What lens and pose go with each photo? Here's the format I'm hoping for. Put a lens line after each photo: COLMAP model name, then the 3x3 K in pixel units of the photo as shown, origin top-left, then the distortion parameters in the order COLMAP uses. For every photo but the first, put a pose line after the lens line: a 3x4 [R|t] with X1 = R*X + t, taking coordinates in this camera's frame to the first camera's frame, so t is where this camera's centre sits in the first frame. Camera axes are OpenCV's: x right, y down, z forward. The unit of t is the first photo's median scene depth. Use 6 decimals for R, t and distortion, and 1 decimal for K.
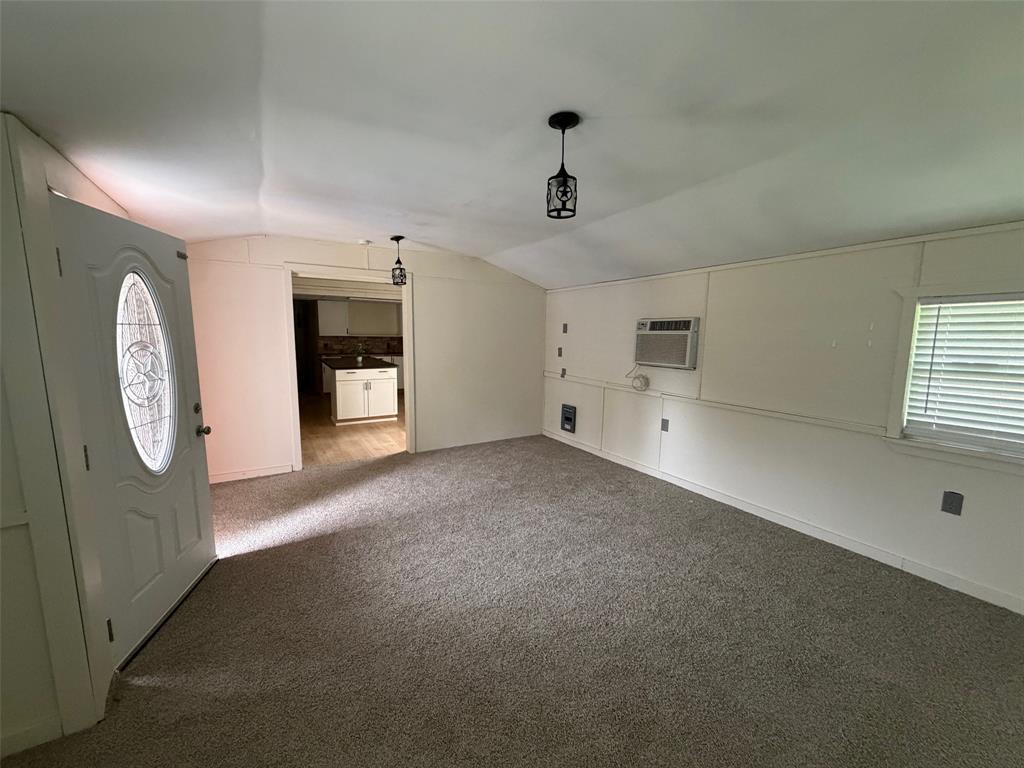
lens RADIAL K [[407.3, 0, 513.7], [0, 407.3, 386.0], [0, 0, 1]] dist [0.000951, -0.000044]
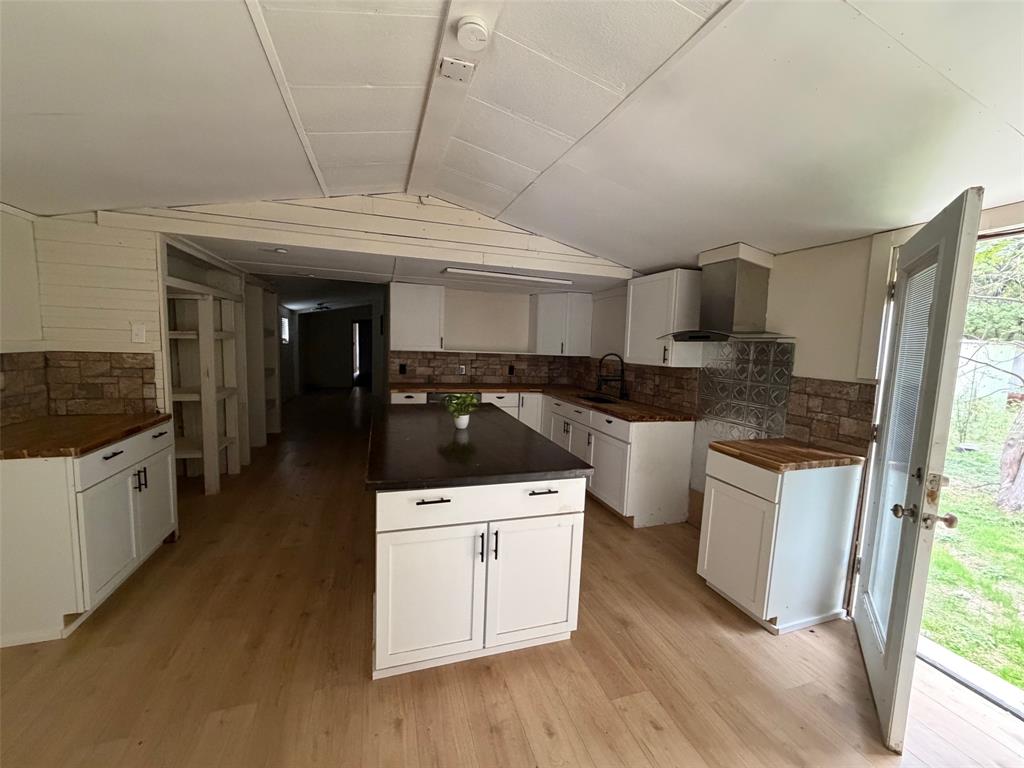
lens RADIAL K [[407.3, 0, 510.6], [0, 407.3, 385.4], [0, 0, 1]] dist [0.000951, -0.000044]
pose [[0.972458, 0.042249, -0.229219, -0.198300], [-0.049276, 0.998472, -0.025017, -0.070147], [0.227812, 0.035623, 0.973053, 0.509811]]
